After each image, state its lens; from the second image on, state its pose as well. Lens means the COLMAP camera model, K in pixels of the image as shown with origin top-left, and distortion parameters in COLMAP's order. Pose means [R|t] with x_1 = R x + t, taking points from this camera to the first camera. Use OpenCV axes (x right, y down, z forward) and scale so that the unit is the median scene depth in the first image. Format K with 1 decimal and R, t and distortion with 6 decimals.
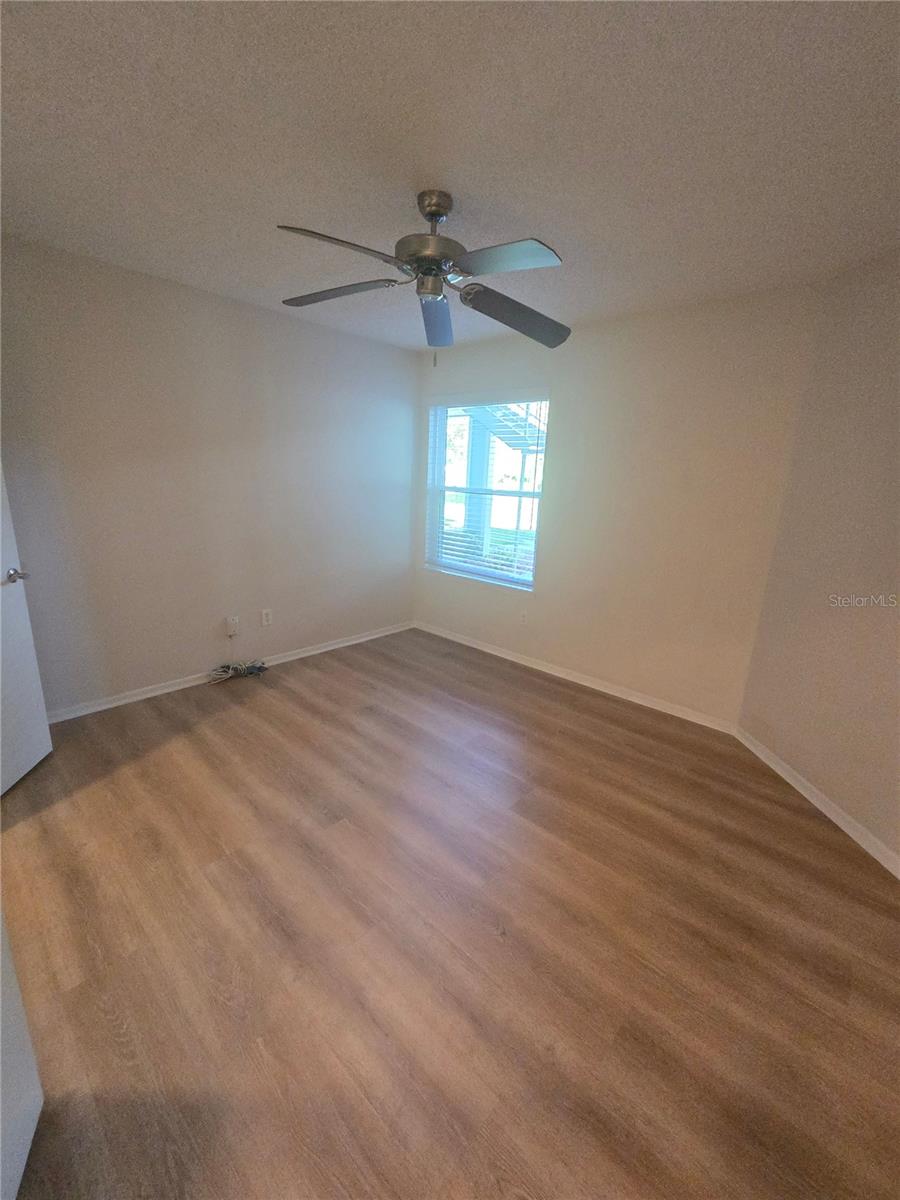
lens RADIAL K [[489.2, 0, 446.7], [0, 489.2, 597.5], [0, 0, 1]] dist [-0.002429, 0.000021]
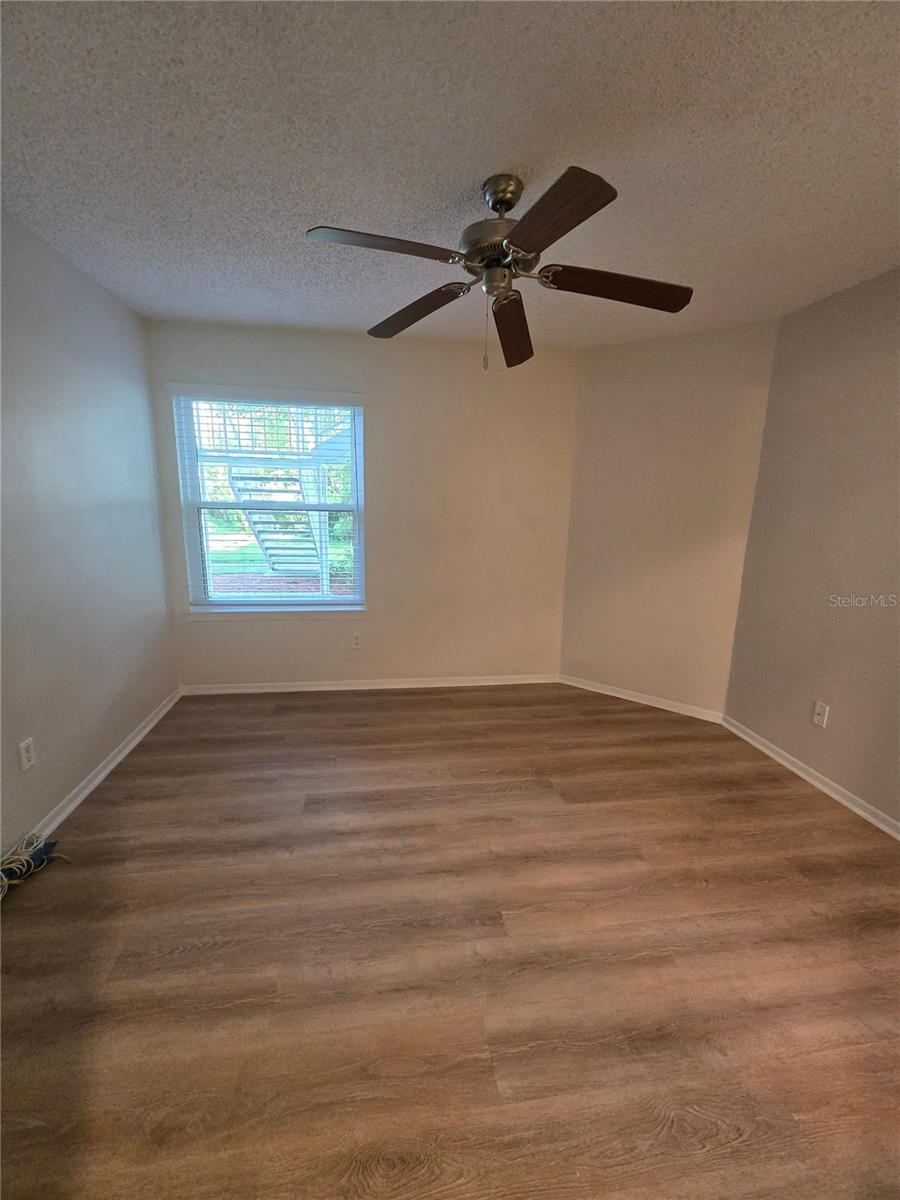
lens RADIAL K [[489.2, 0, 442.4], [0, 489.2, 601.3], [0, 0, 1]] dist [-0.002429, 0.000021]
pose [[0.630123, -0.188610, 0.753241, -0.666393], [0.193183, 0.977630, 0.083189, -0.120033], [-0.752081, 0.093094, 0.652463, 0.417796]]
